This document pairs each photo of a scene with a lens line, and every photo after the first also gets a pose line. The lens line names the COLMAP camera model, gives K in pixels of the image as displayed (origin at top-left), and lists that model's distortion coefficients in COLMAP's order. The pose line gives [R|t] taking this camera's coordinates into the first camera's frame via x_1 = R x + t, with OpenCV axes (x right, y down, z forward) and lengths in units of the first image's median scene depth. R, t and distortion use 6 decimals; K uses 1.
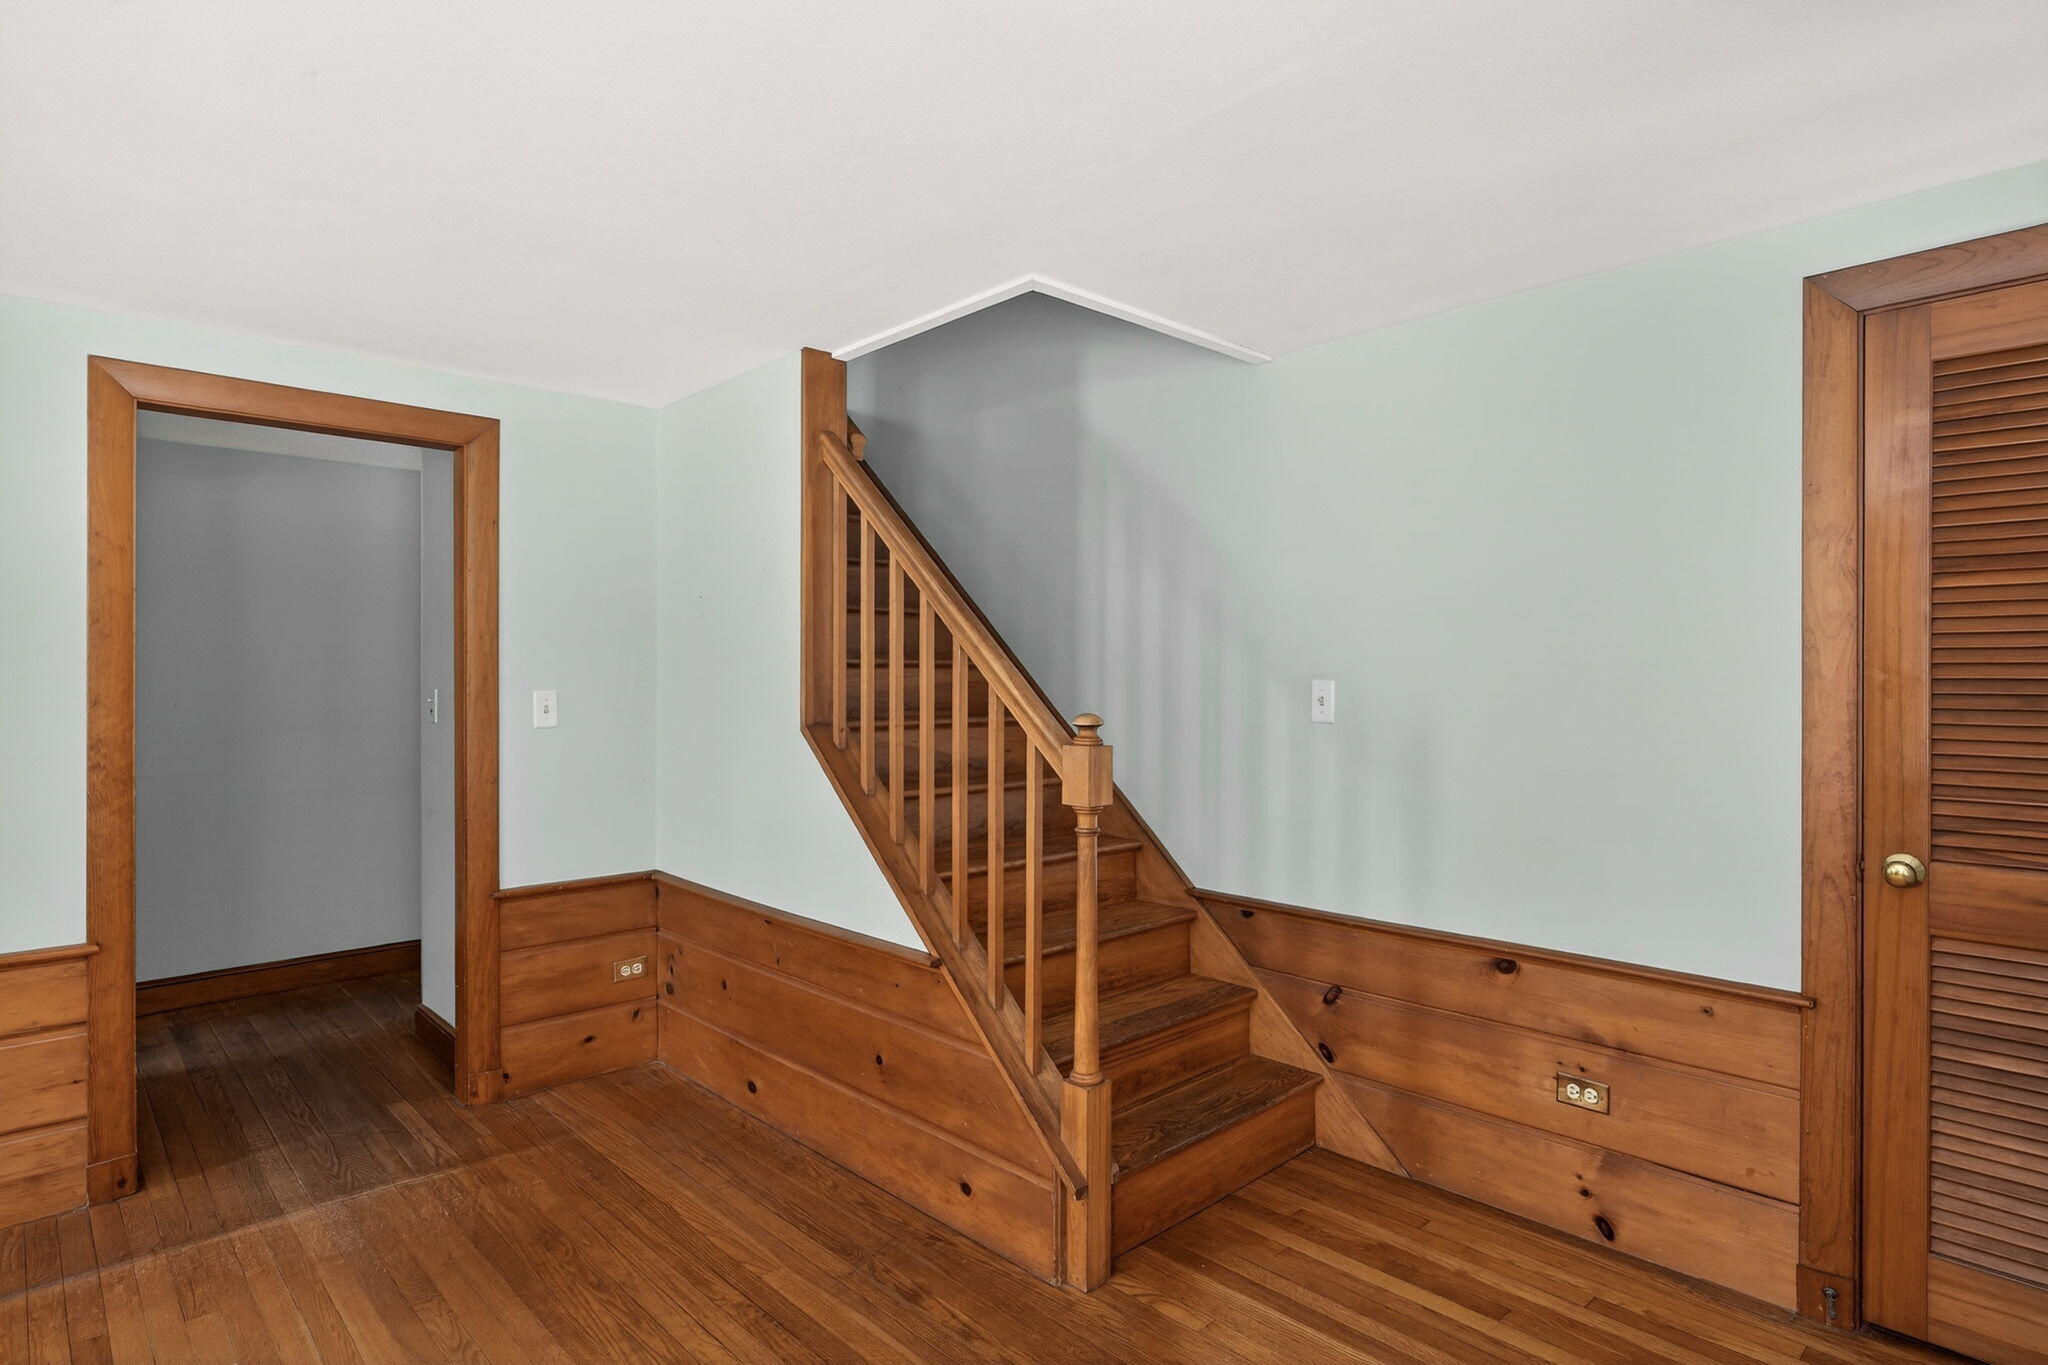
lens RADIAL K [[1075.9, 0, 1036.8], [0, 1075.9, 677.3], [0, 0, 1]] dist [-0.004228, -0.000379]
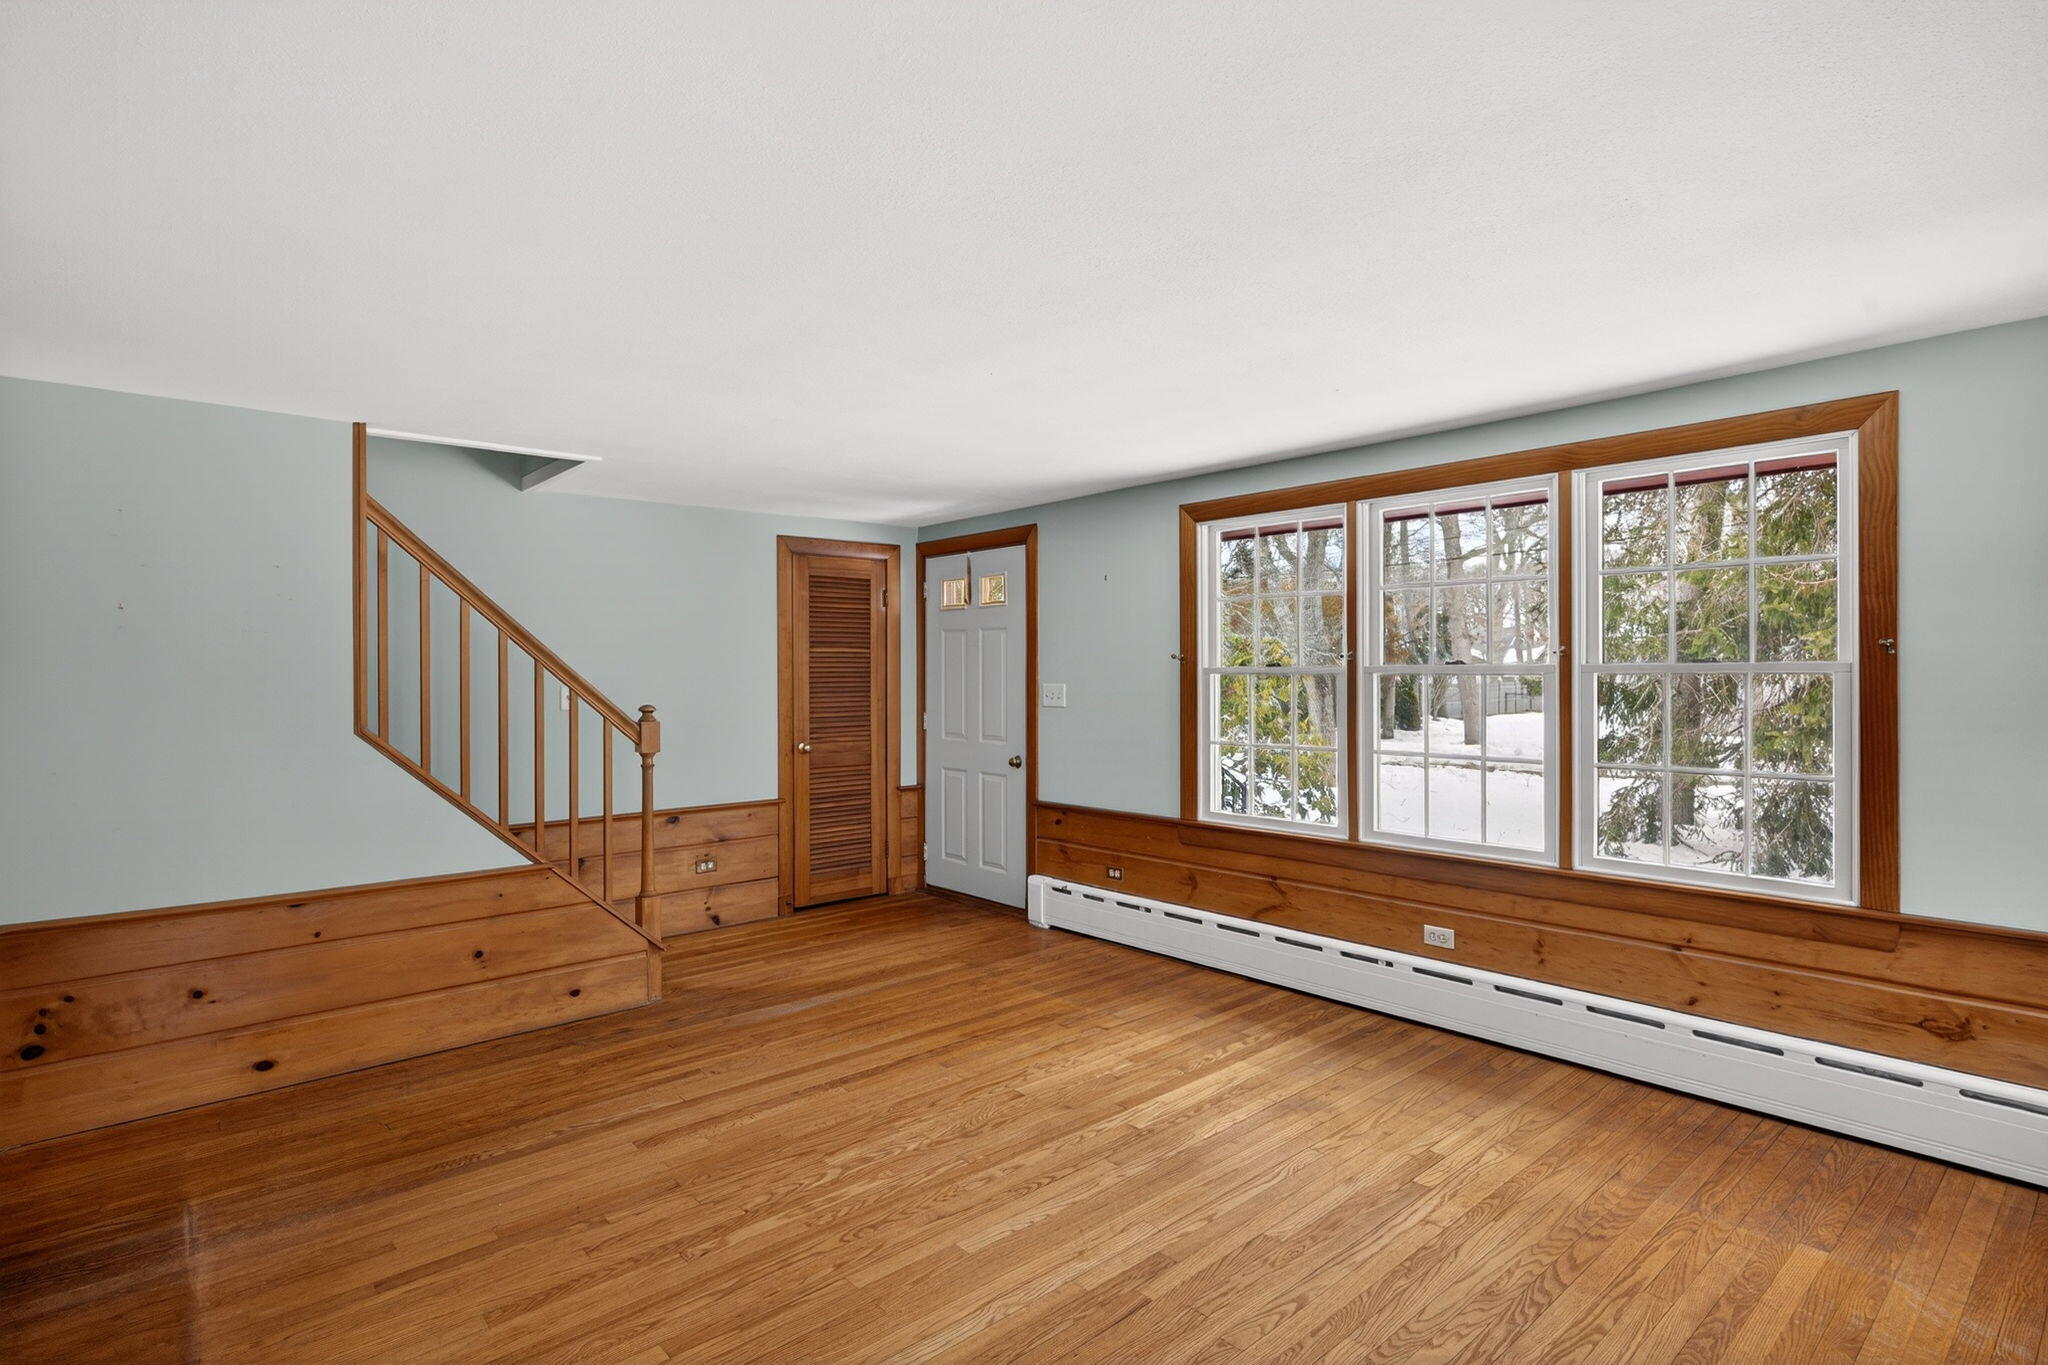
lens RADIAL K [[1020.2, 0, 1021.1], [0, 1020.2, 677.1], [0, 0, 1]] dist [-0.018152, 0.015654]
pose [[0.049385, -0.005851, 0.998763, -1.603445], [0.007160, 0.999959, 0.005504, -0.018822], [-0.998754, 0.006880, 0.049425, 0.225758]]
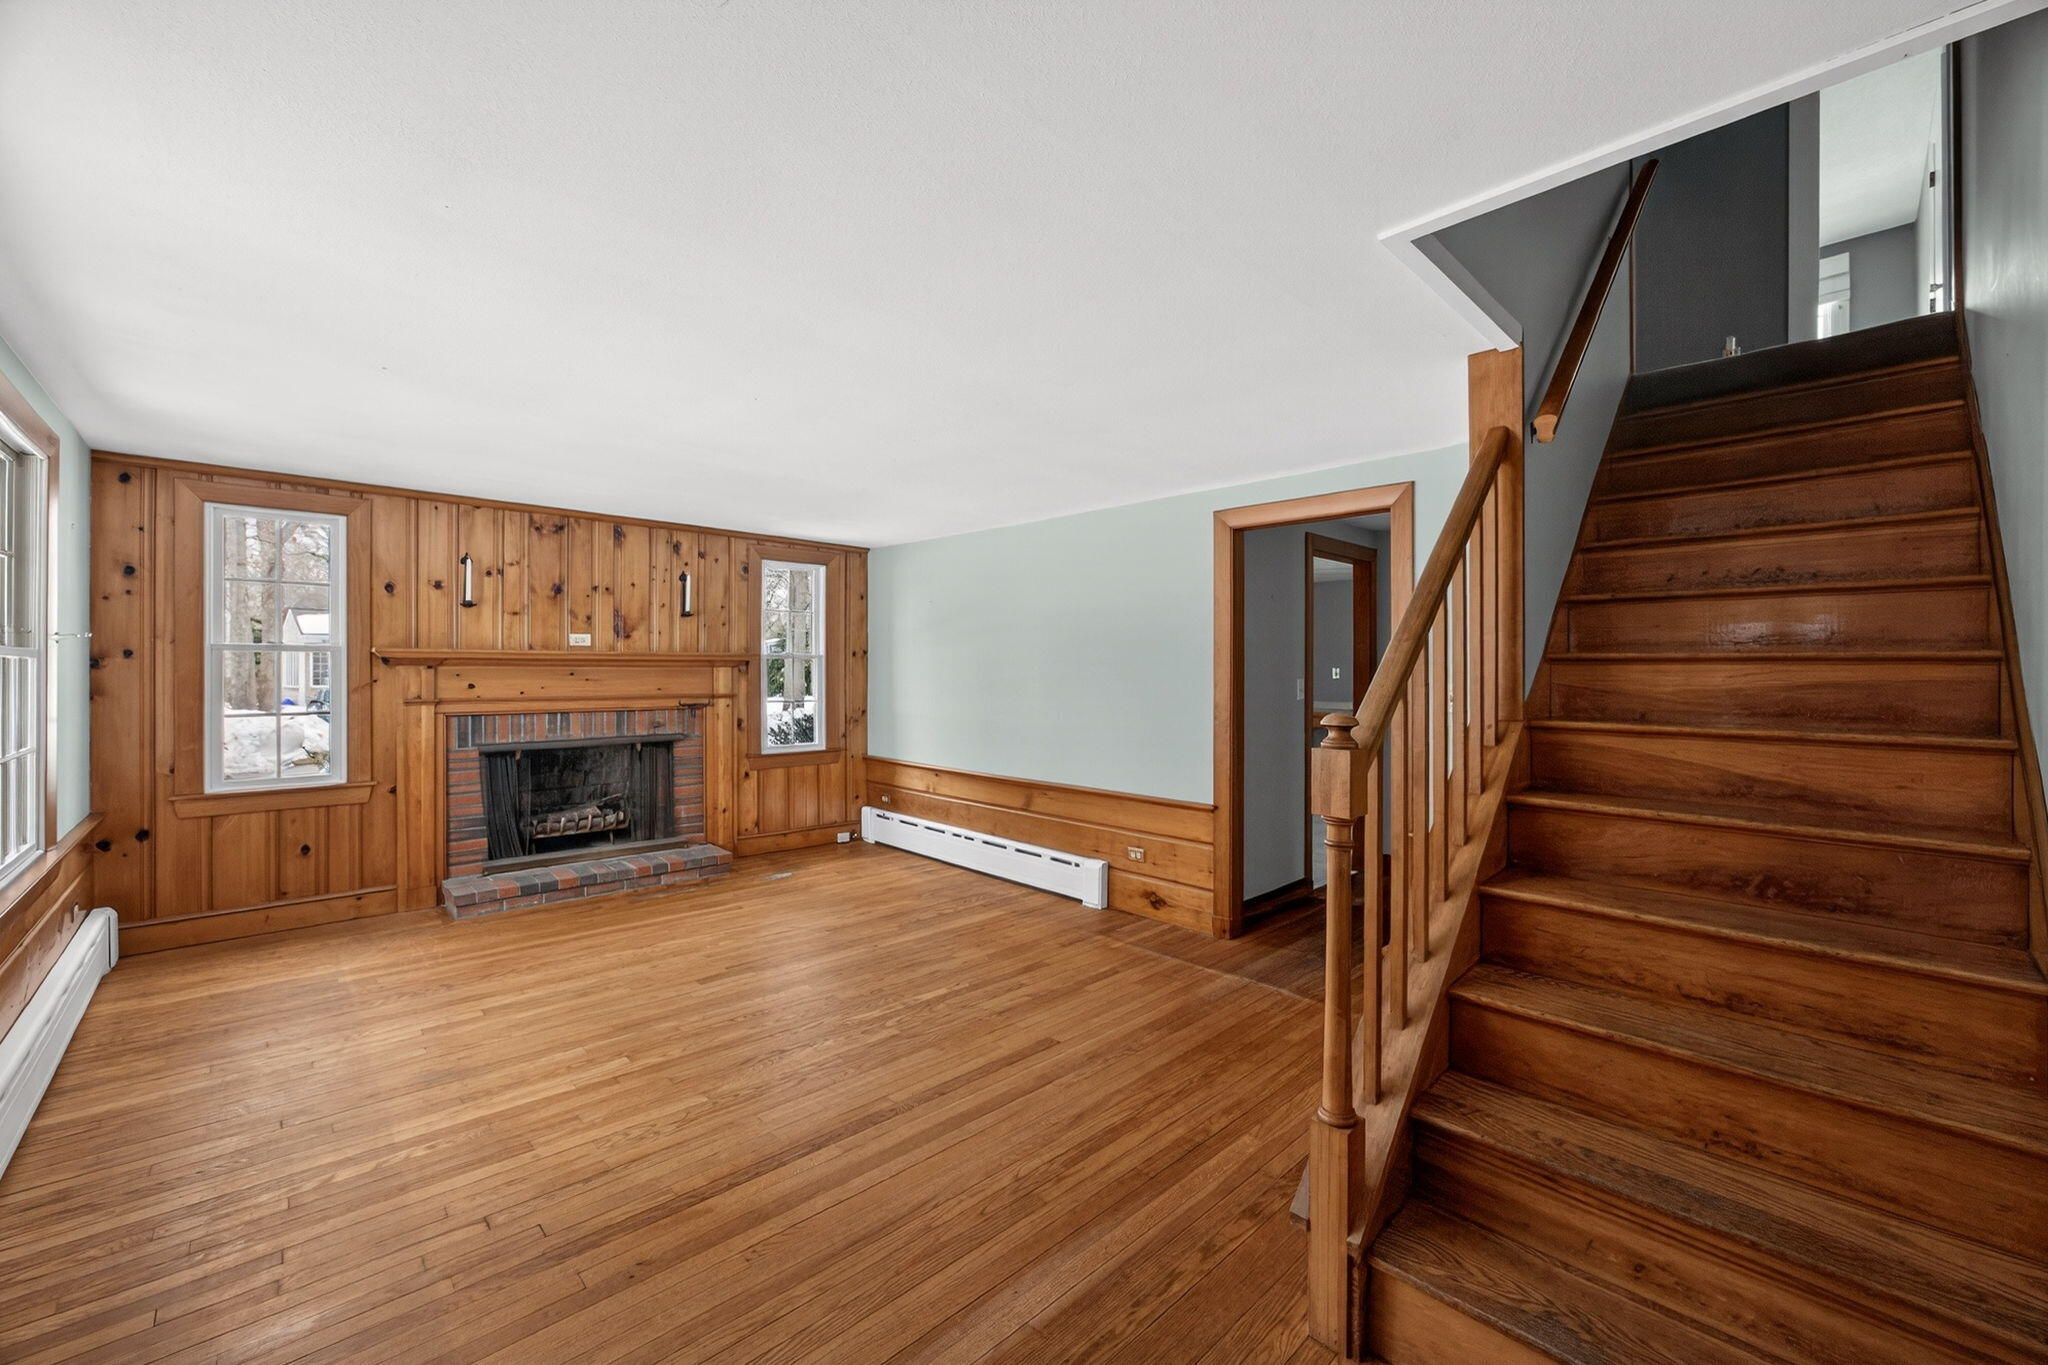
lens RADIAL K [[827.5, 0, 1026.1], [0, 827.5, 669.1], [0, 0, 1]] dist [-0.019575, 0.008907]
pose [[-0.006722, -0.003878, -0.999970, 0.687950], [-0.002412, 0.999990, -0.003862, 0.002363], [0.999975, 0.002386, -0.006731, 0.690076]]
